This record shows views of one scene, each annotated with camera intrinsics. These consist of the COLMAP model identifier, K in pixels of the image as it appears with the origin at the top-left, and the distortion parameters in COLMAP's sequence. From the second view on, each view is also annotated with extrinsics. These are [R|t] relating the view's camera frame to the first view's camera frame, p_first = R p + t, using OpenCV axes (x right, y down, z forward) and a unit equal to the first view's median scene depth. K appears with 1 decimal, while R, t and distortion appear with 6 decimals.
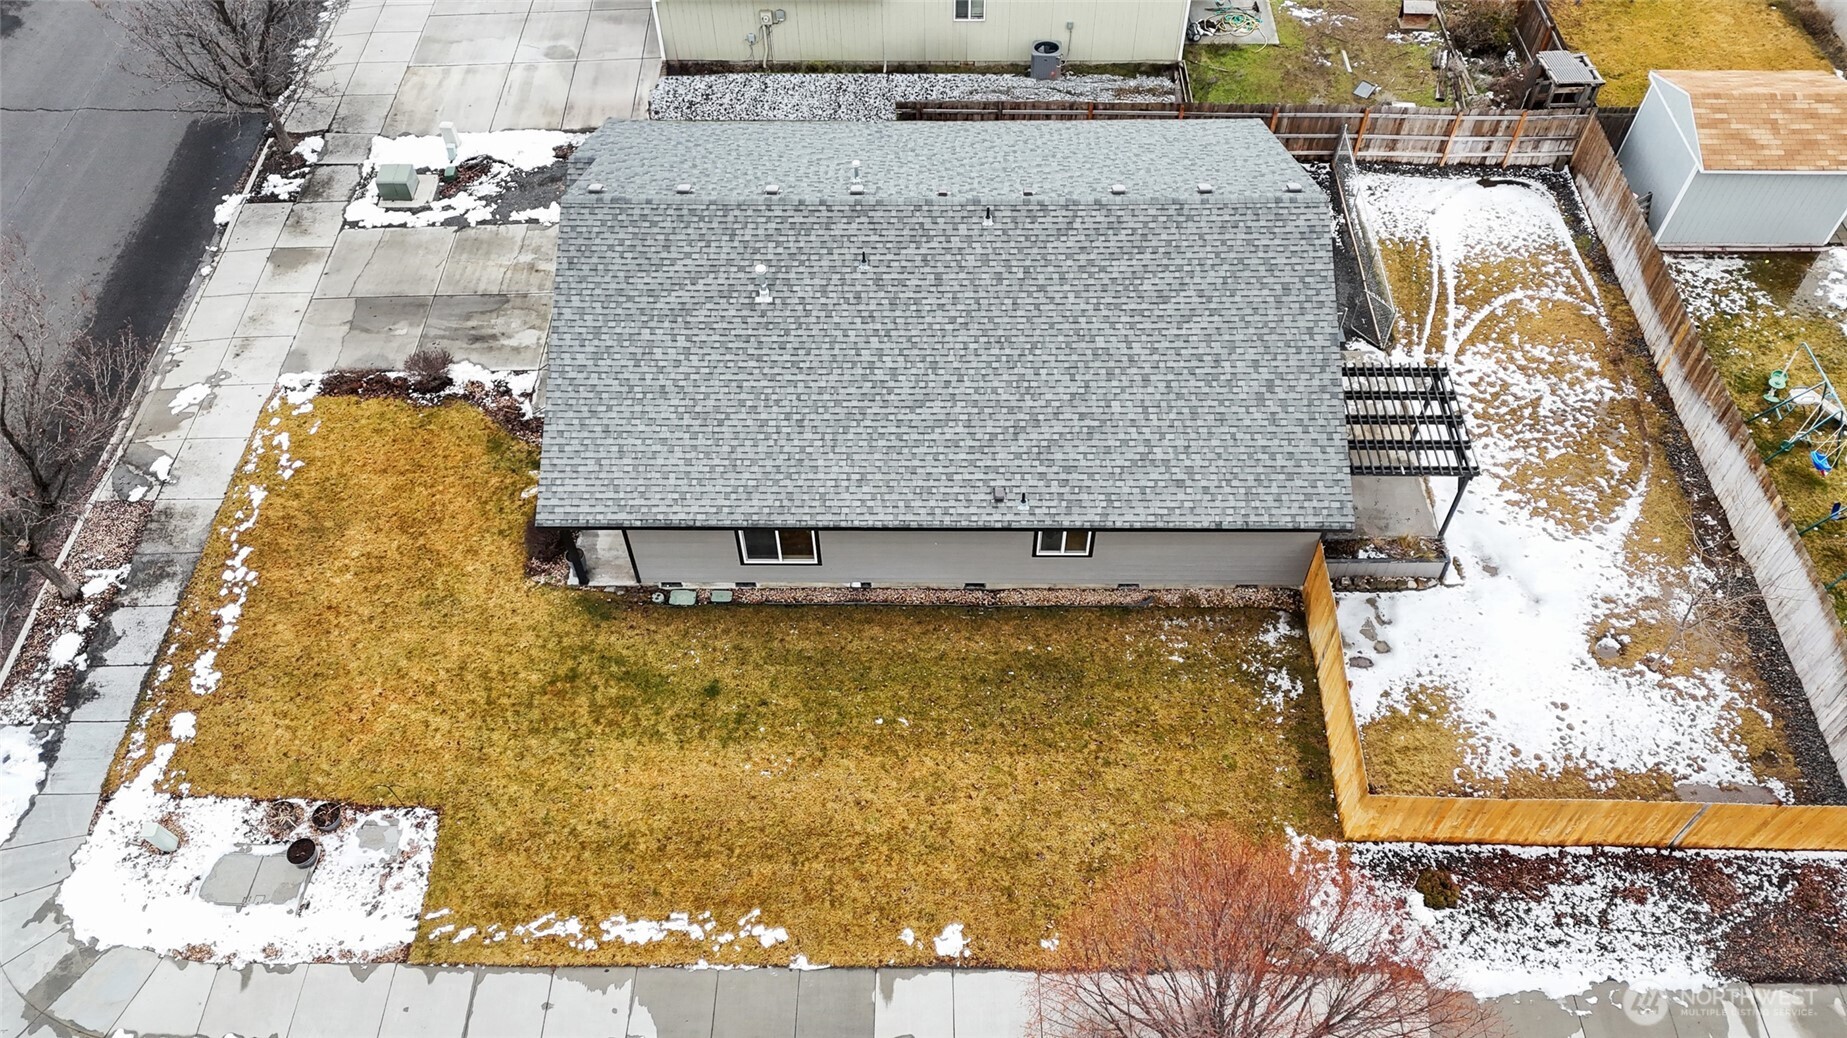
lens RADIAL K [[1337.2, 0, 926.4], [0, 1337.2, 525.4], [0, 0, 1]] dist [0.078129, -0.058128]
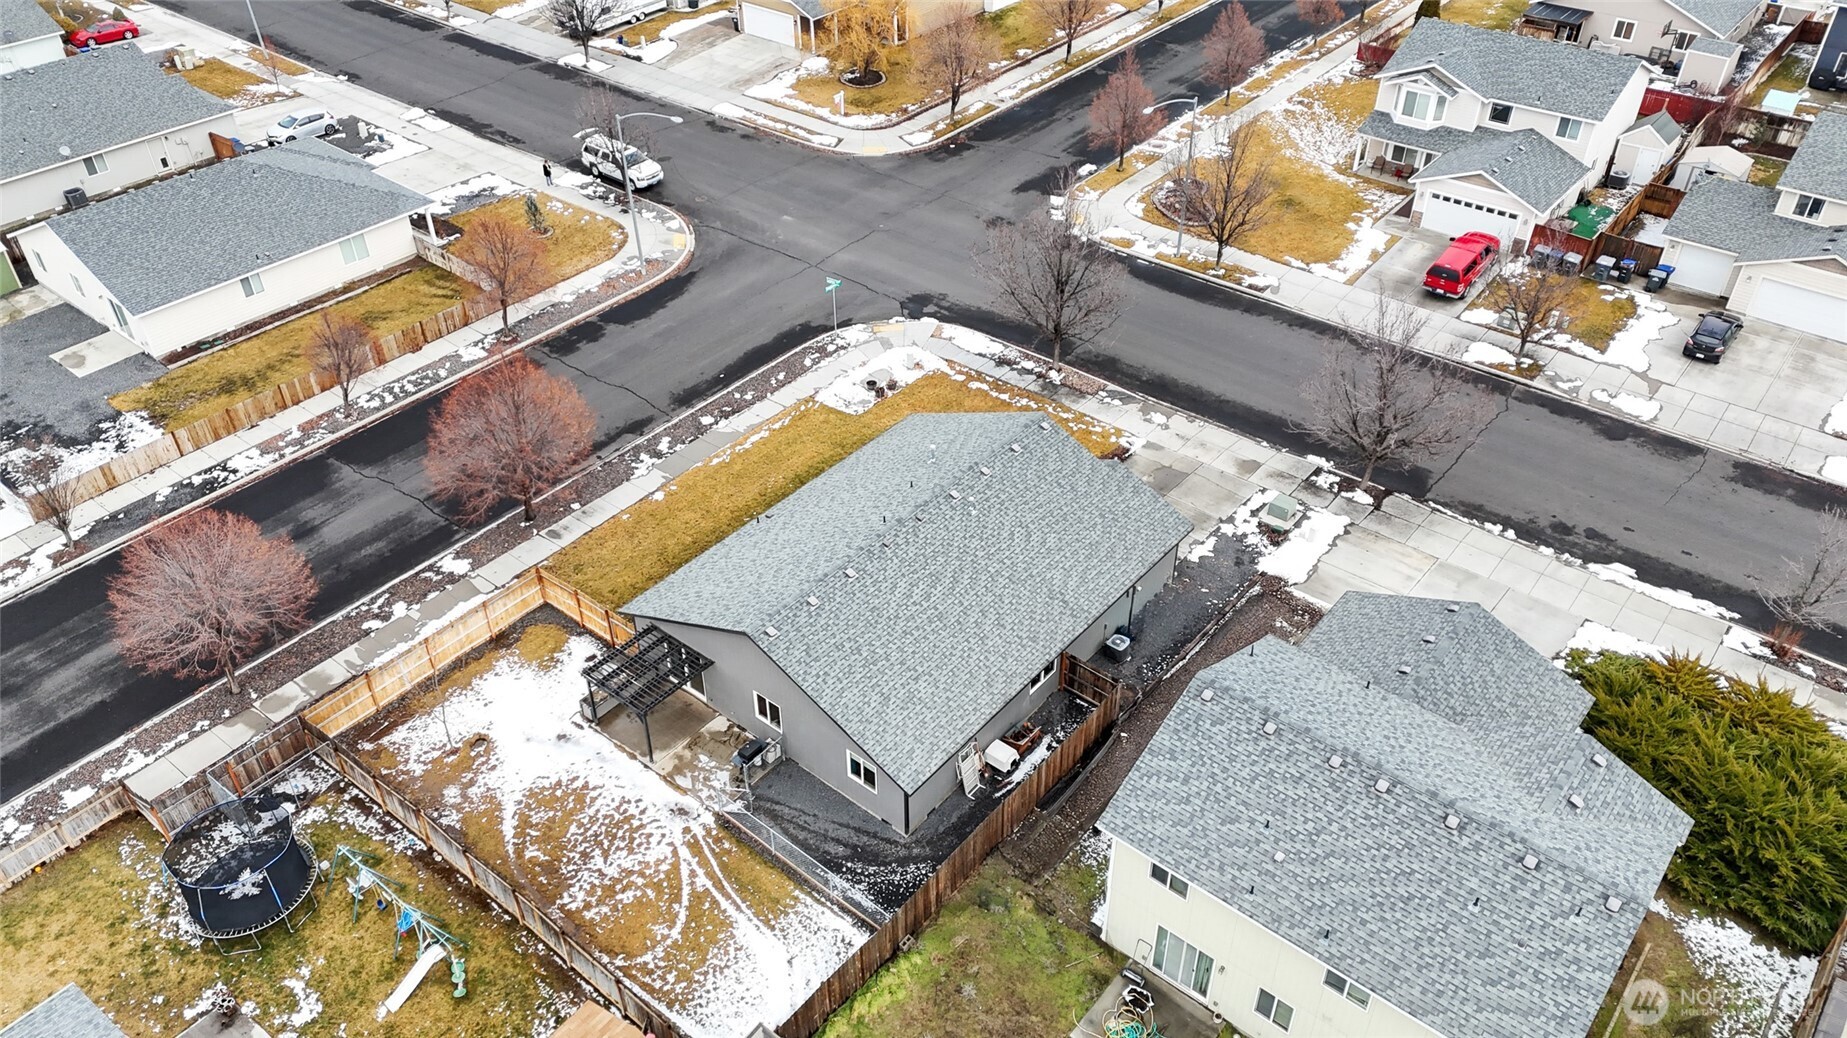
lens RADIAL K [[1339.4, 0, 923.1], [0, 1339.4, 523.0], [0, 0, 1]] dist [0.118640, -0.153653]
pose [[-0.623954, 0.491237, -0.607756, 0.998248], [-0.606073, 0.186753, 0.773175, -1.504200], [0.493312, 0.850770, 0.181200, 0.711819]]
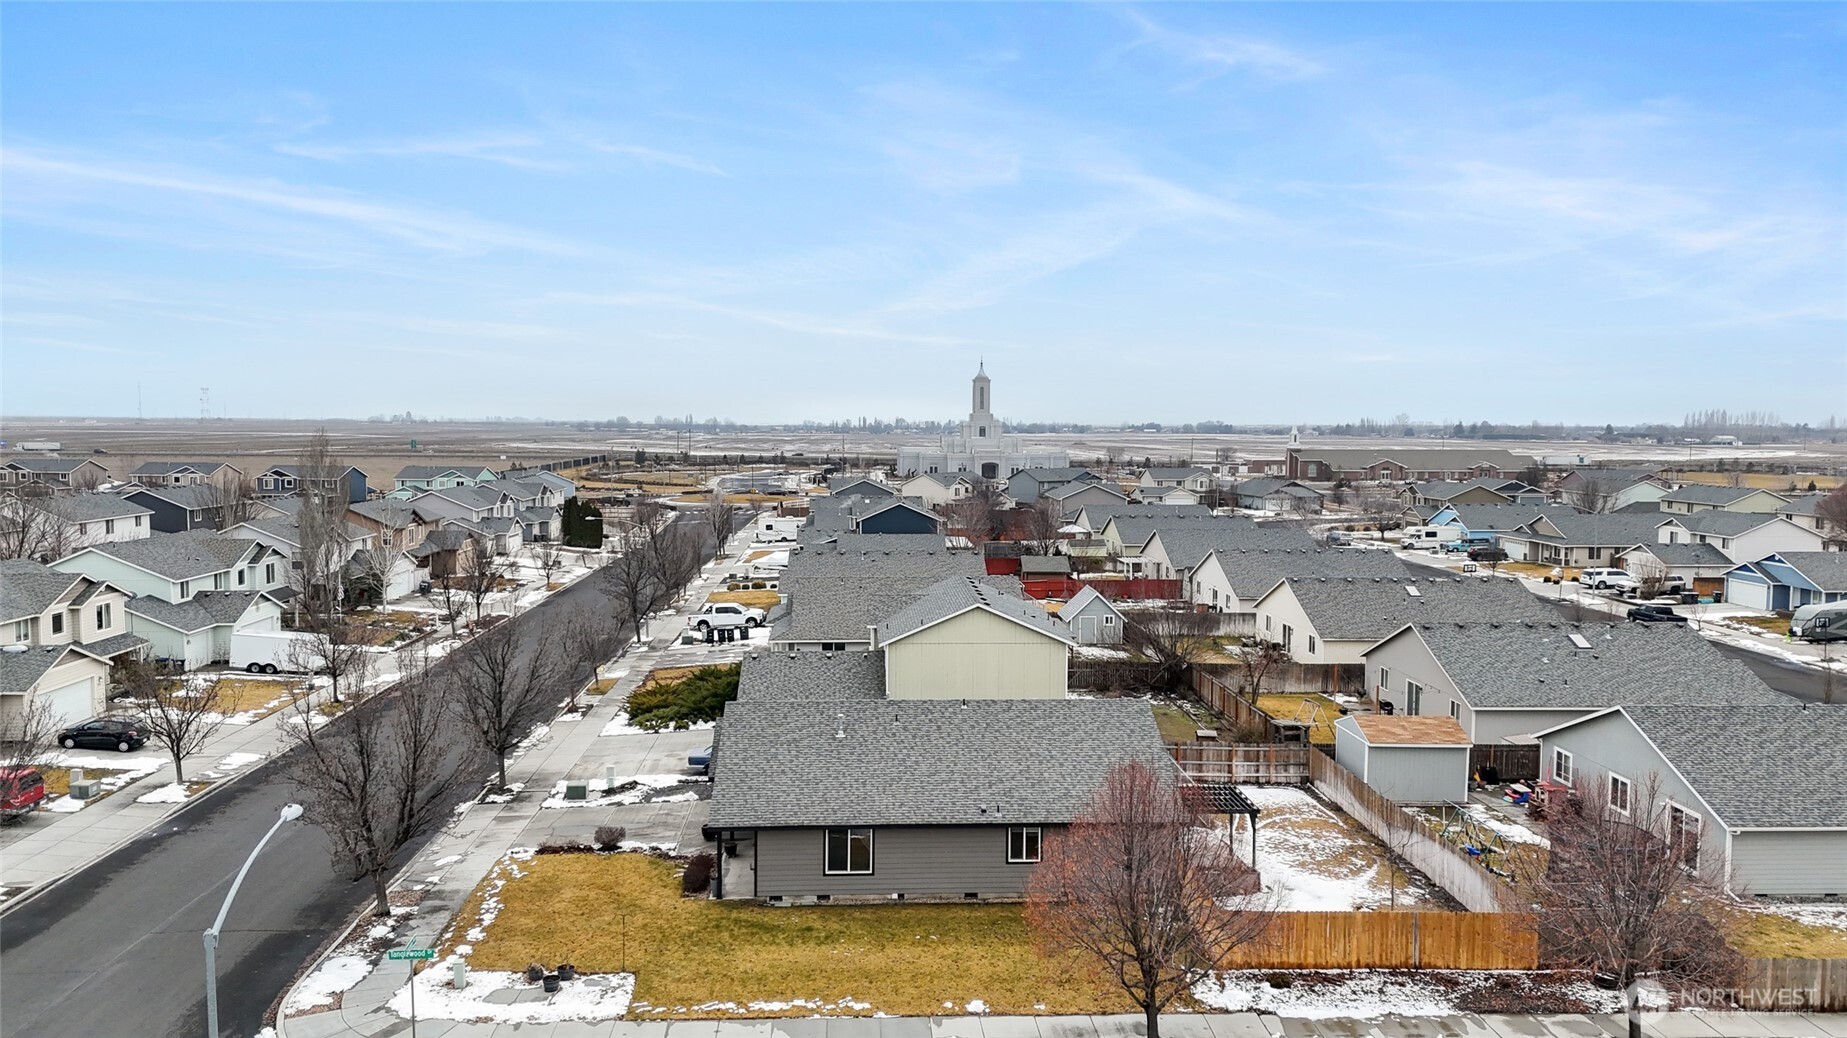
lens RADIAL K [[1348.3, 0, 923.5], [0, 1348.3, 519.0], [0, 0, 1]] dist [0.051881, -0.003855]
pose [[0.997821, 0.009394, 0.065313, -0.126216], [0.041961, 0.673573, -0.737928, 0.913504], [-0.050925, 0.739061, 0.671711, -0.387721]]
